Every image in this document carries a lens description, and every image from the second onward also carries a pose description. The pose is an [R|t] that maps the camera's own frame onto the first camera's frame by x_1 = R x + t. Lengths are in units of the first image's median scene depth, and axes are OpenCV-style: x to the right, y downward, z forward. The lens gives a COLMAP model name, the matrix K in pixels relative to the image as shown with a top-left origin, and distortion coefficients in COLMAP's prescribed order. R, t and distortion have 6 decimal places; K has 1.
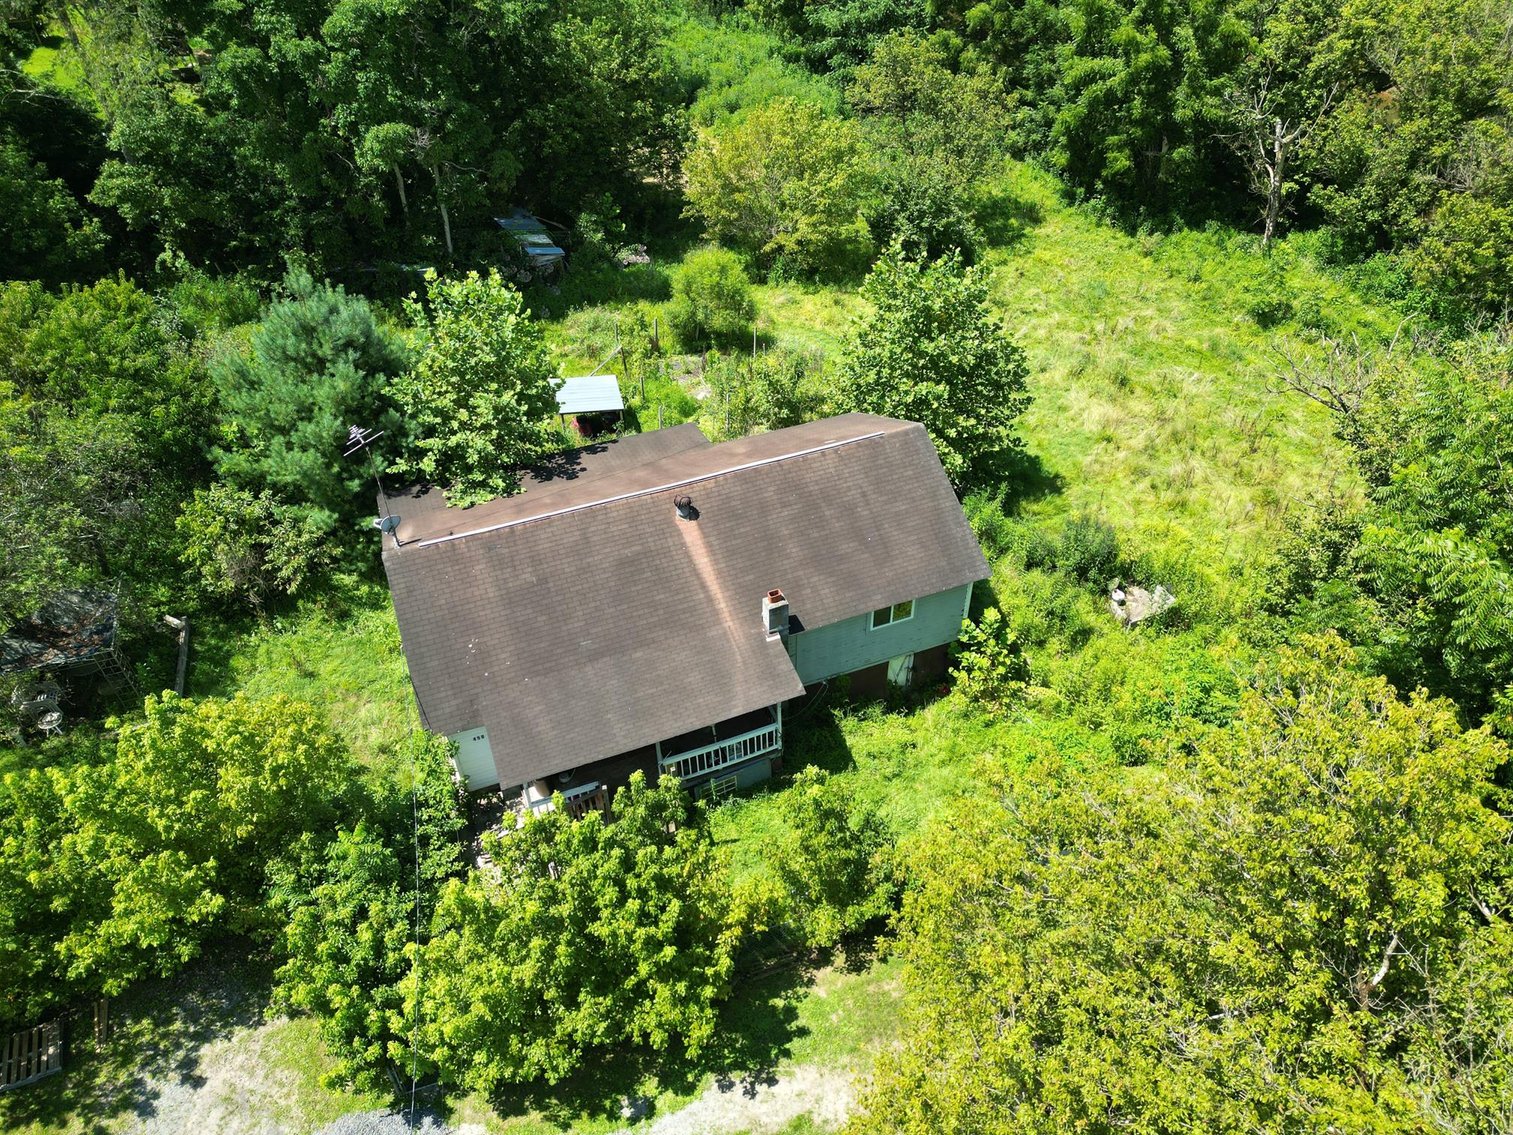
lens RADIAL K [[1025.1, 0, 760.1], [0, 1025.1, 577.3], [0, 0, 1]] dist [0.079041, -0.071142]
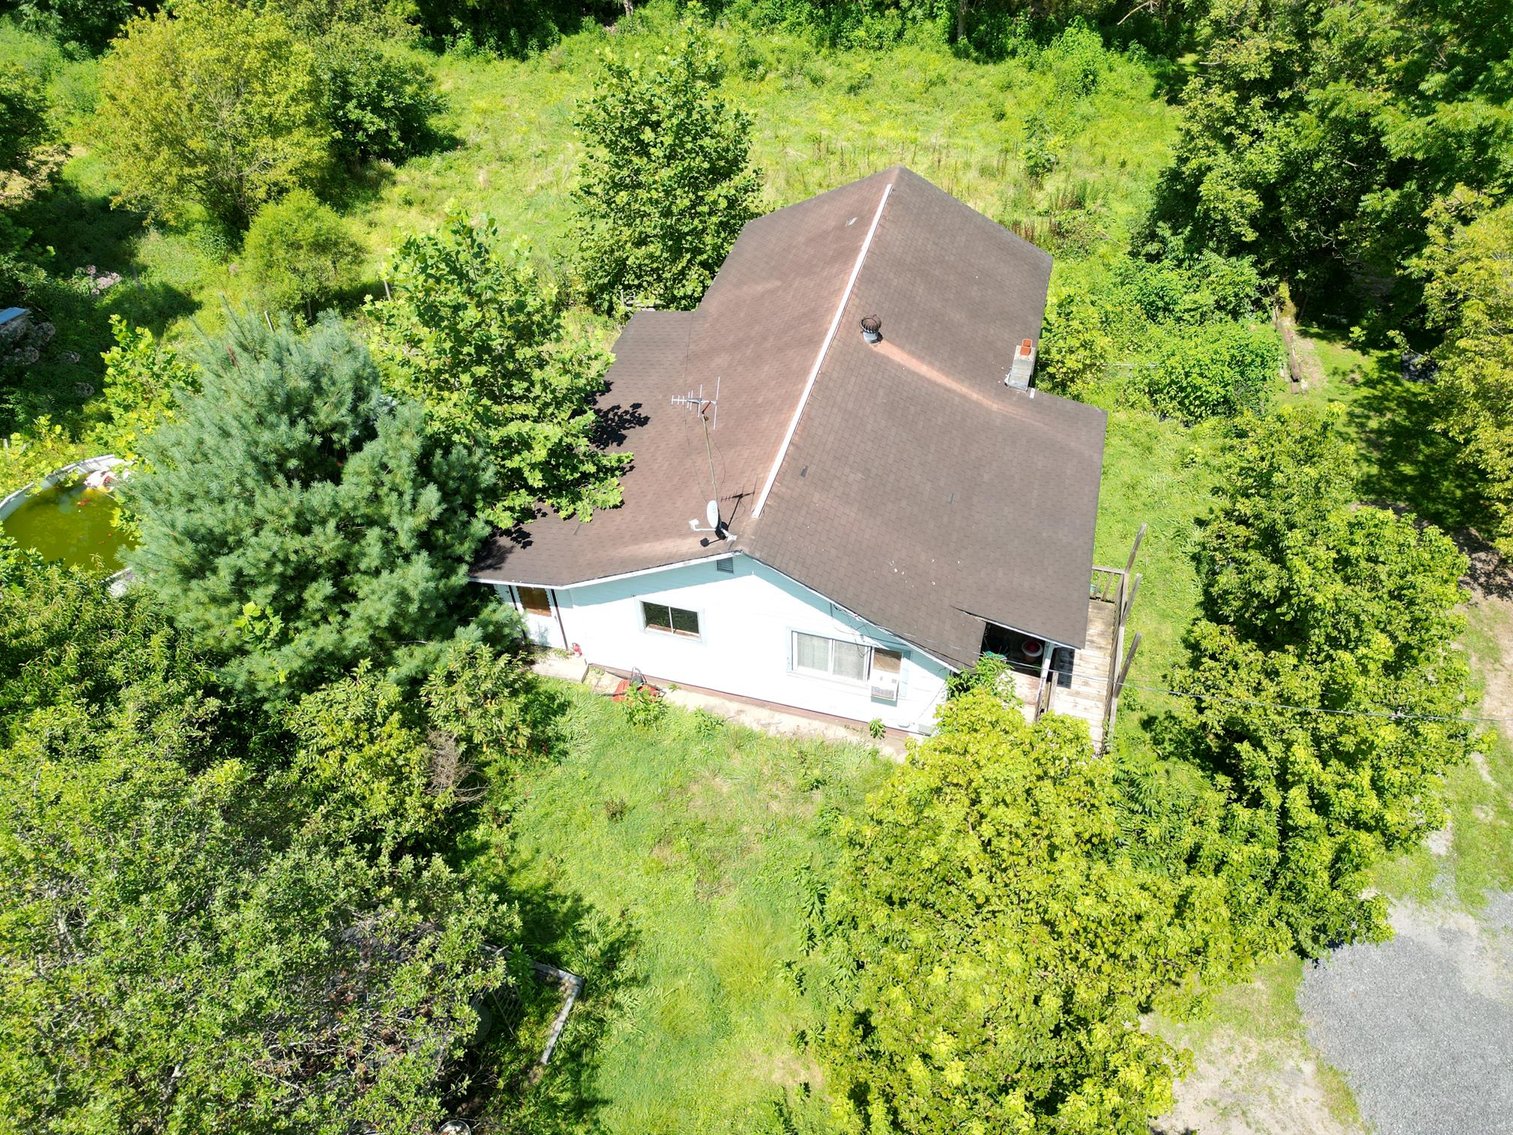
lens RADIAL K [[1025.1, 0, 760.1], [0, 1025.1, 577.3], [0, 0, 1]] dist [0.079041, -0.071142]
pose [[0.613818, -0.583369, 0.531890, -0.431281], [0.542483, 0.801169, 0.252668, -0.104370], [-0.573533, 0.133449, 0.808240, 0.238305]]
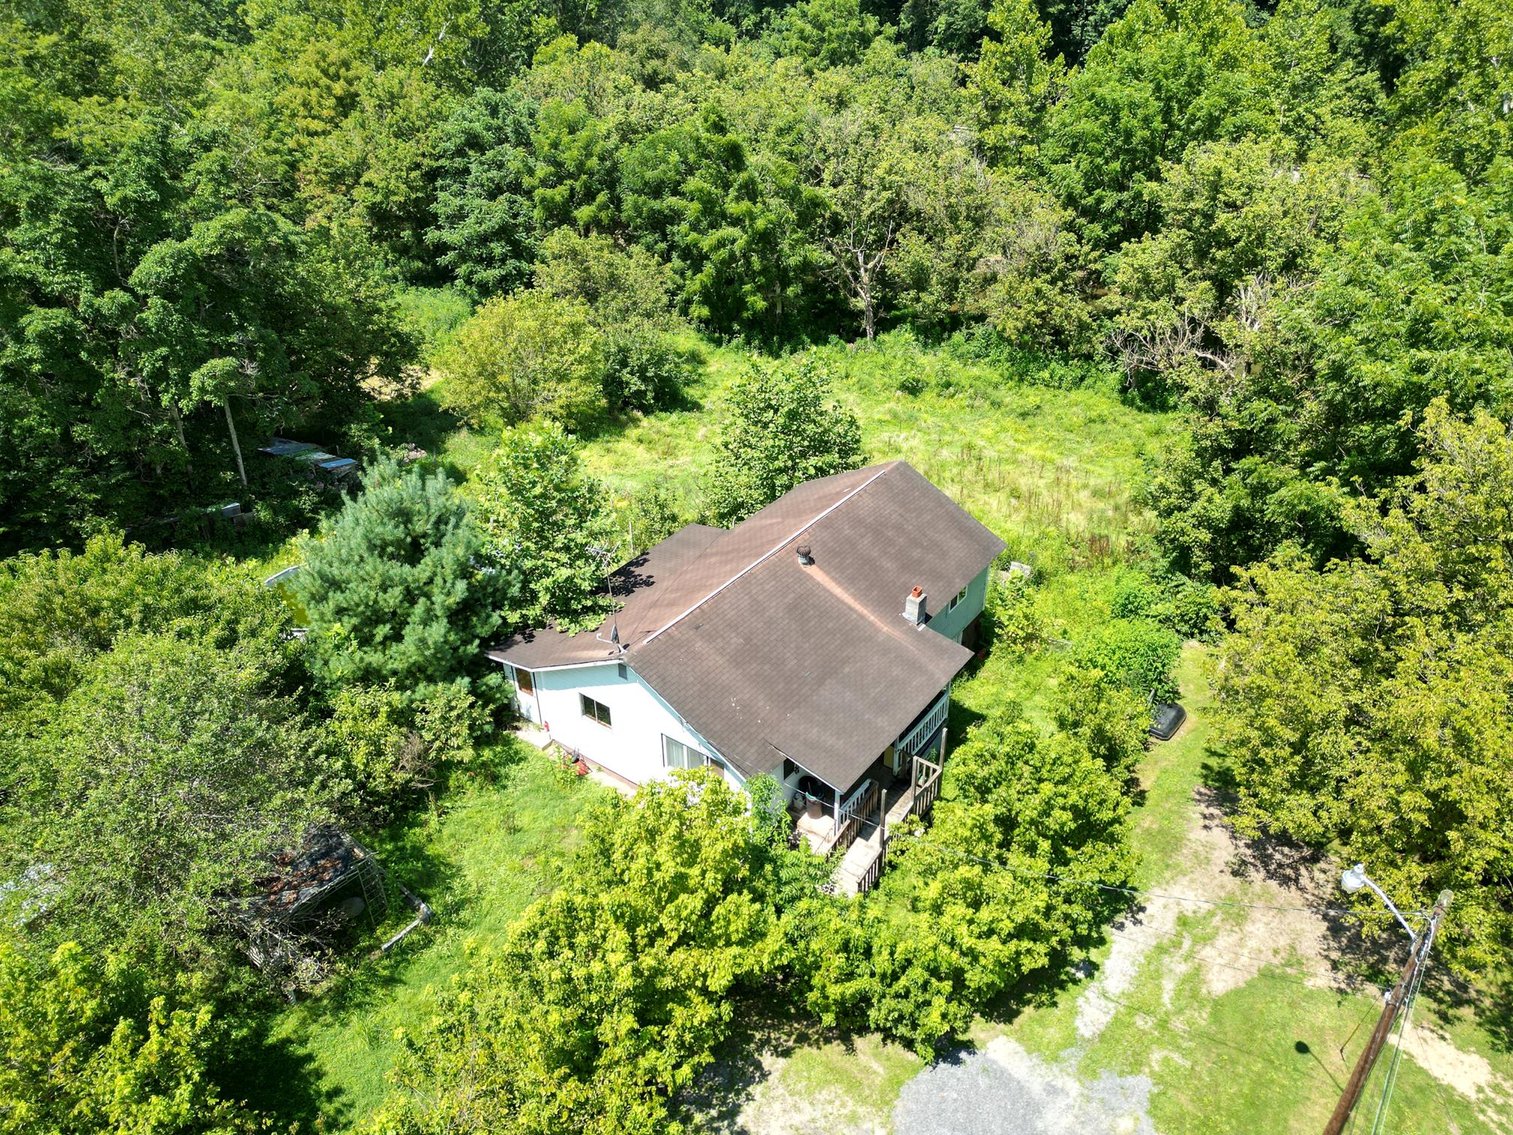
lens RADIAL K [[1025.1, 0, 760.1], [0, 1025.1, 577.3], [0, 0, 1]] dist [0.079041, -0.071142]
pose [[0.850026, -0.280282, 0.445980, -0.402145], [0.356048, 0.929693, -0.094341, 0.029730], [-0.388182, 0.238983, 0.890057, -0.022016]]
